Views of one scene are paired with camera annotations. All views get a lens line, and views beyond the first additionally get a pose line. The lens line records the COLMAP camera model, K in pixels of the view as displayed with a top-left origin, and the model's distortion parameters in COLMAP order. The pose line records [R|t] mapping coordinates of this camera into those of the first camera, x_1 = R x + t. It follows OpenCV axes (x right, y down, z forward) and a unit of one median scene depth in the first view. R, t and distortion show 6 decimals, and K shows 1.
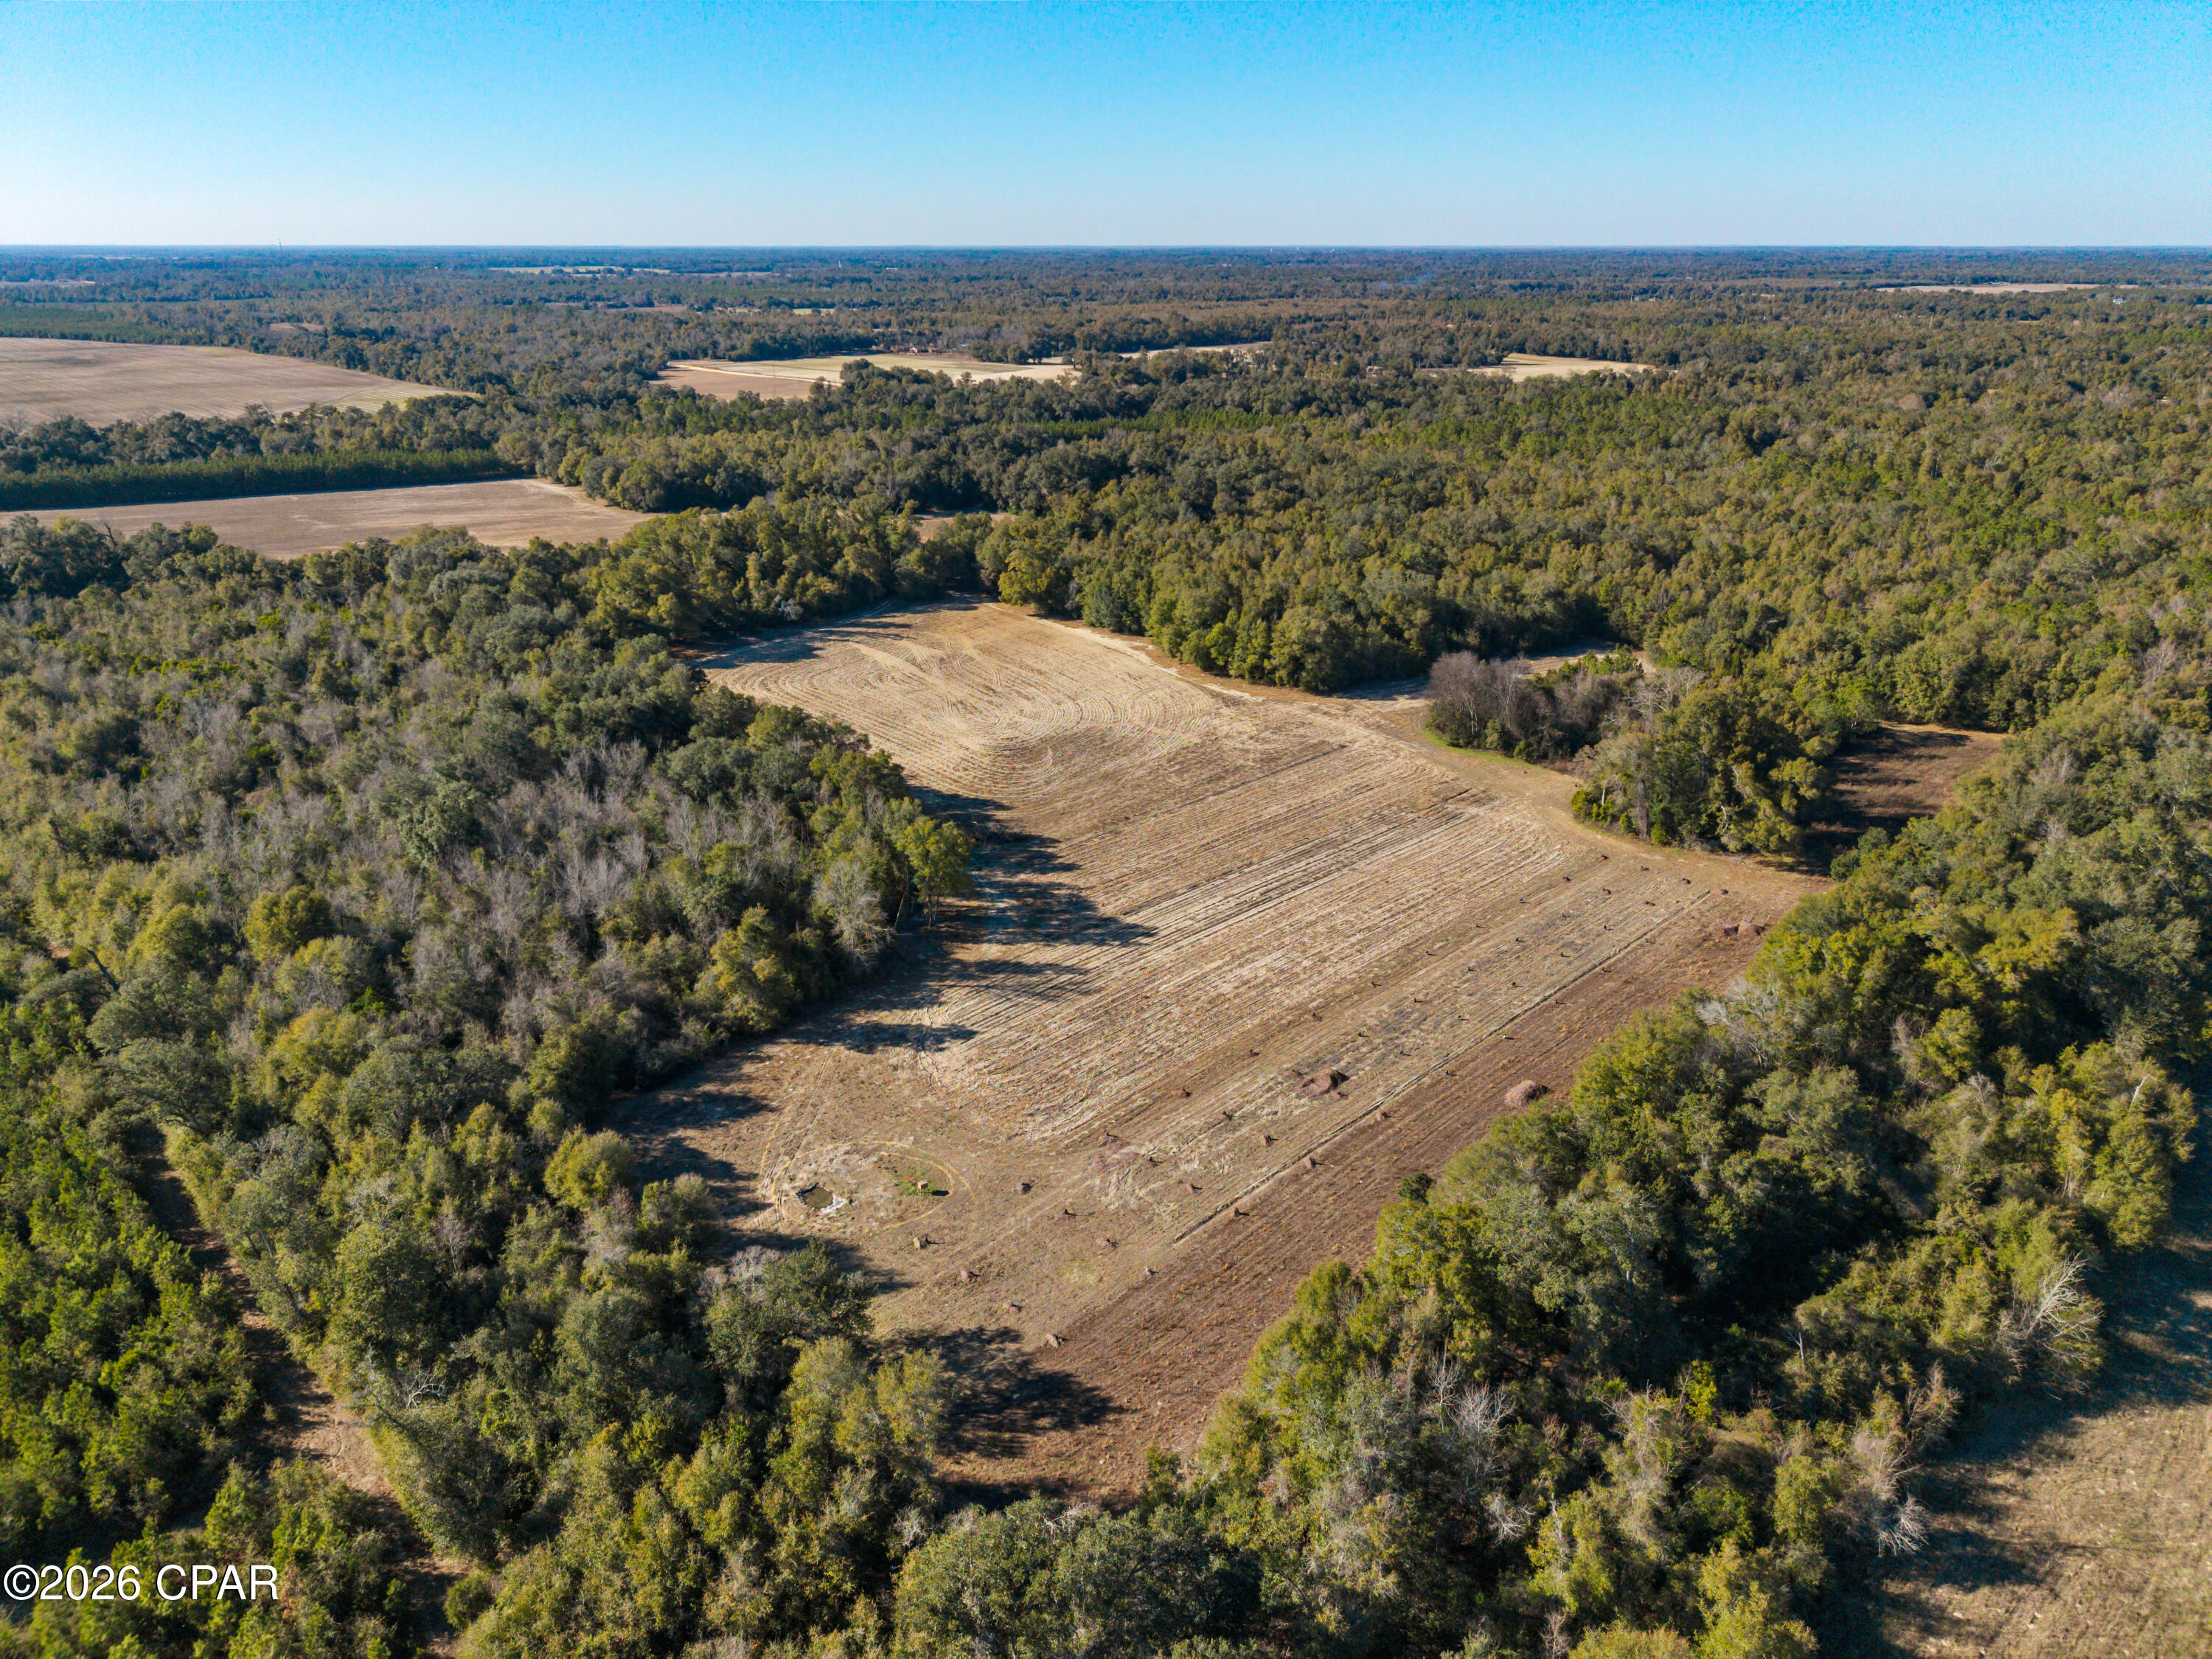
lens RADIAL K [[1526.1, 0, 1146.7], [0, 1526.1, 858.0], [0, 0, 1]] dist [0.070206, -0.077478]
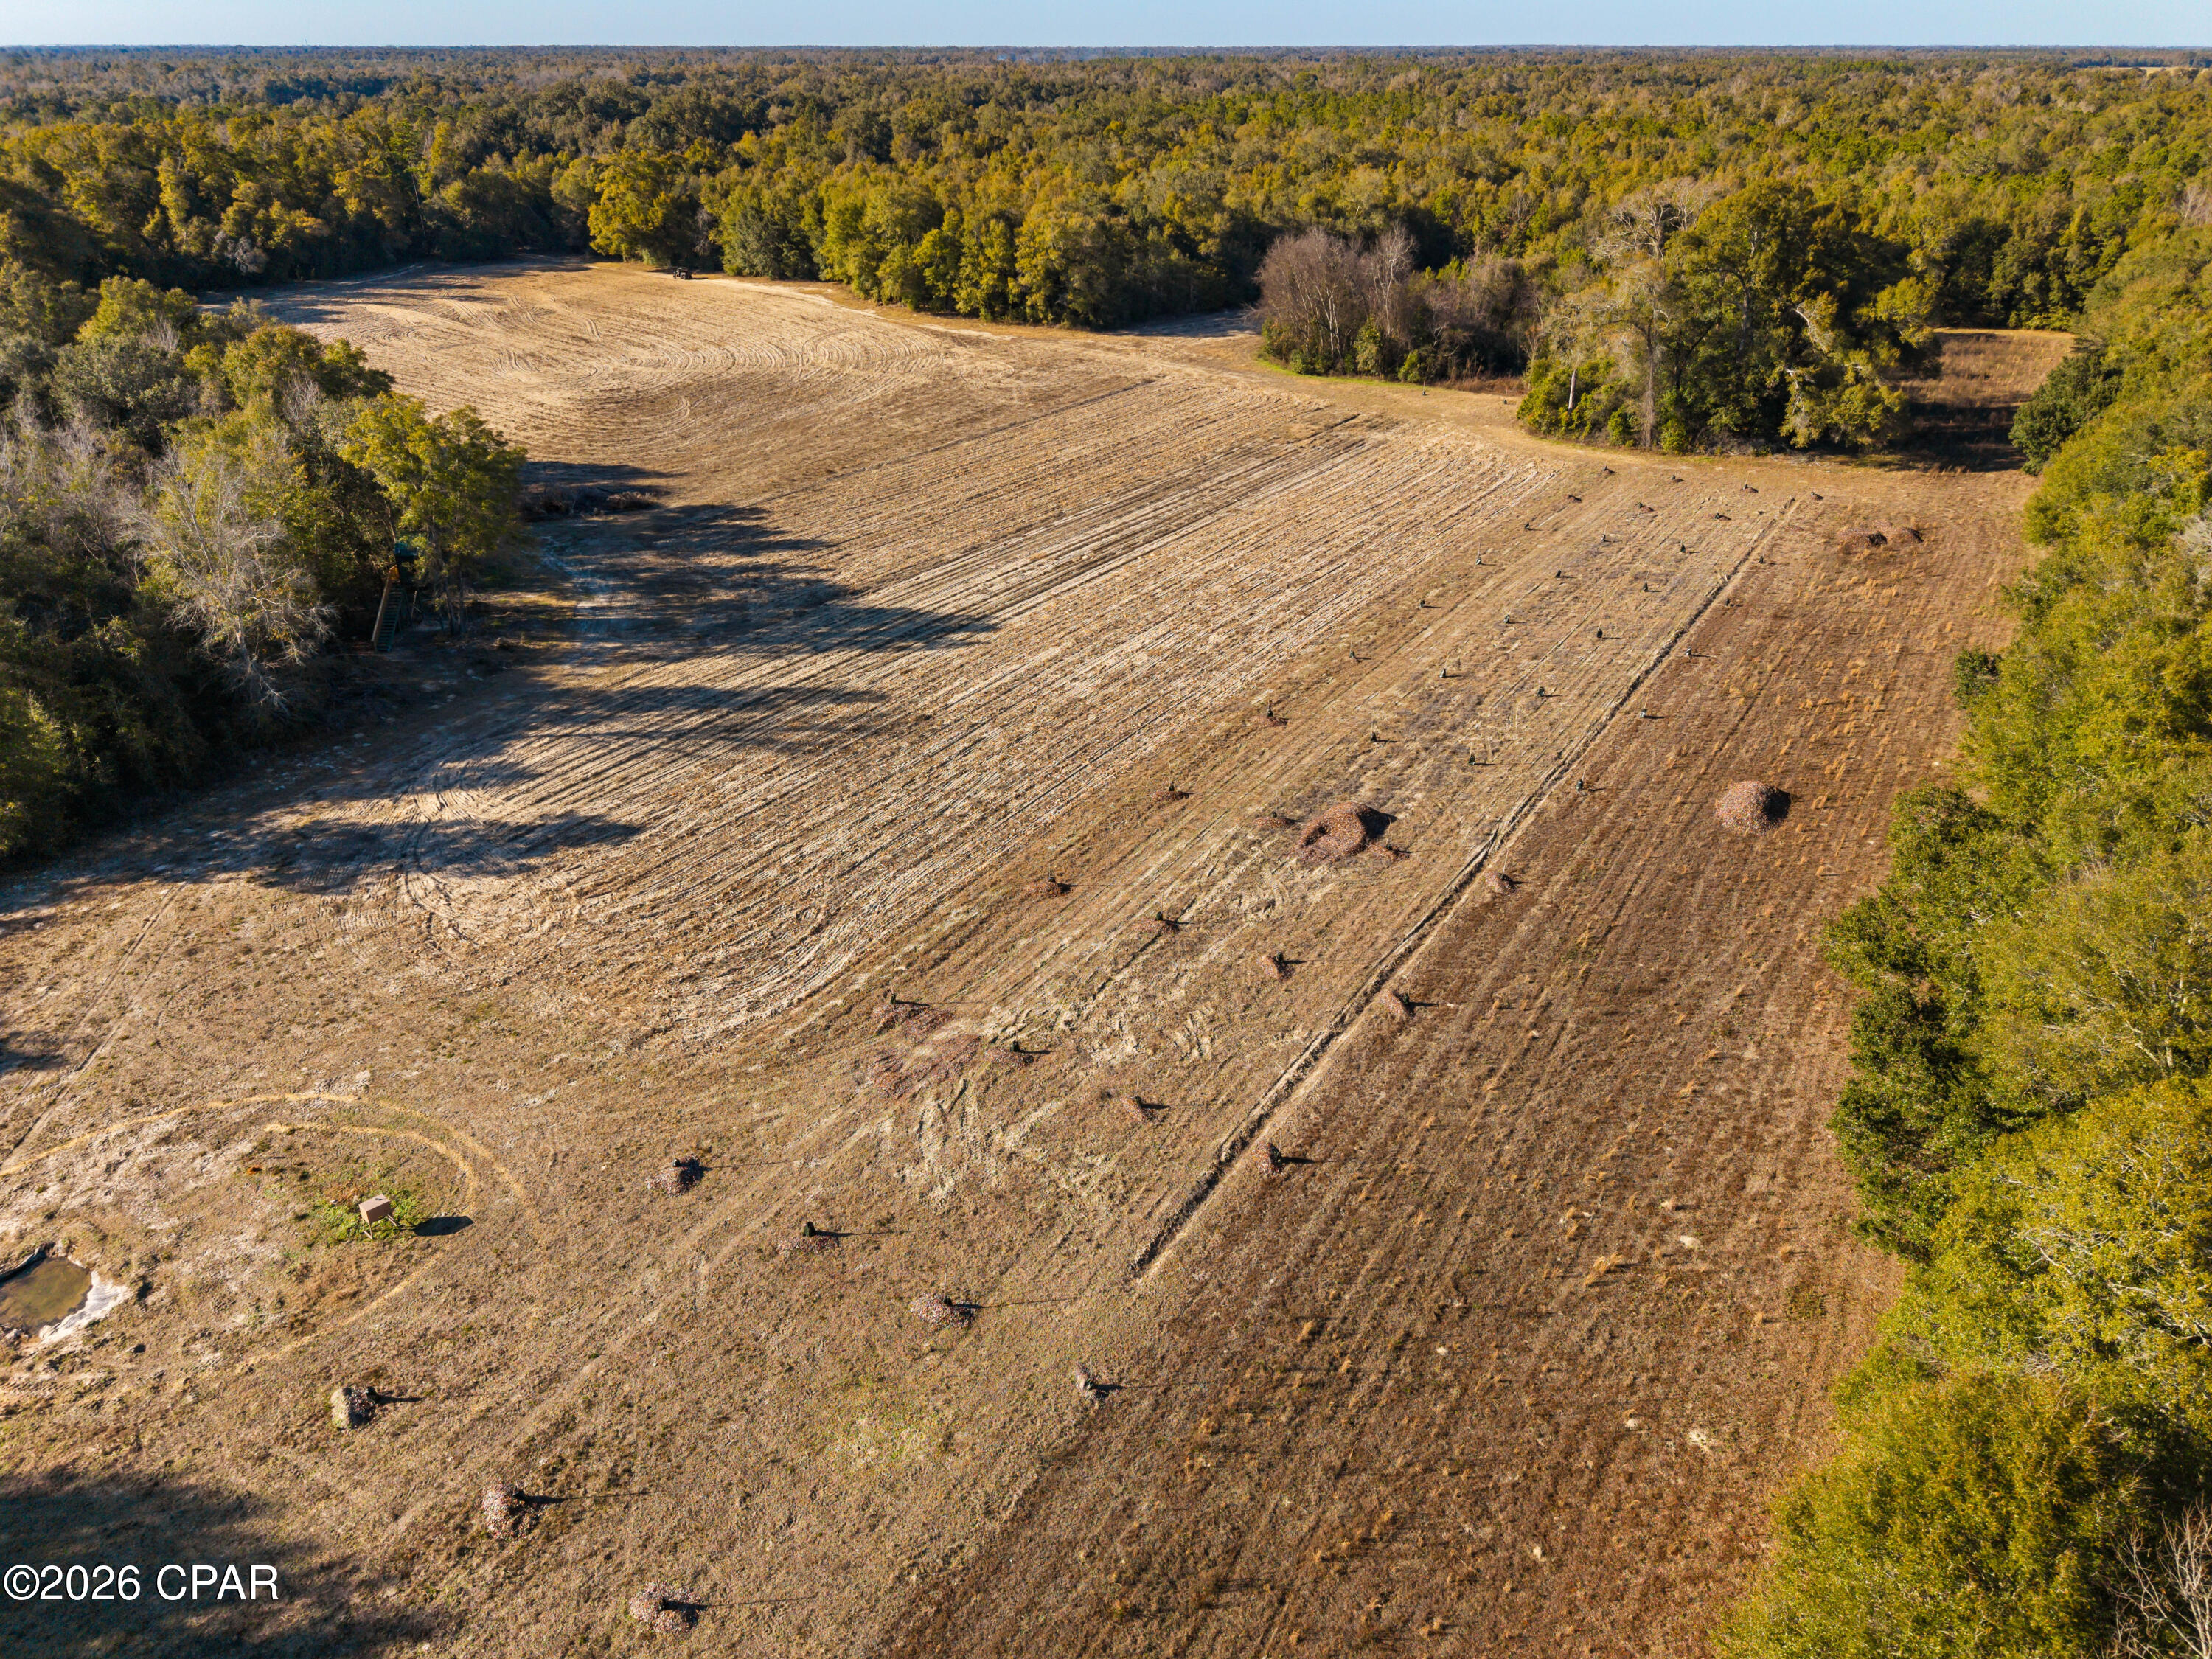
lens RADIAL K [[1526.1, 0, 1146.7], [0, 1526.1, 858.0], [0, 0, 1]] dist [0.070206, -0.077478]
pose [[0.976587, -0.106021, 0.187183, -0.020730], [0.087525, 0.990669, 0.104474, 0.070265], [-0.196513, -0.085645, 0.976754, 0.389834]]
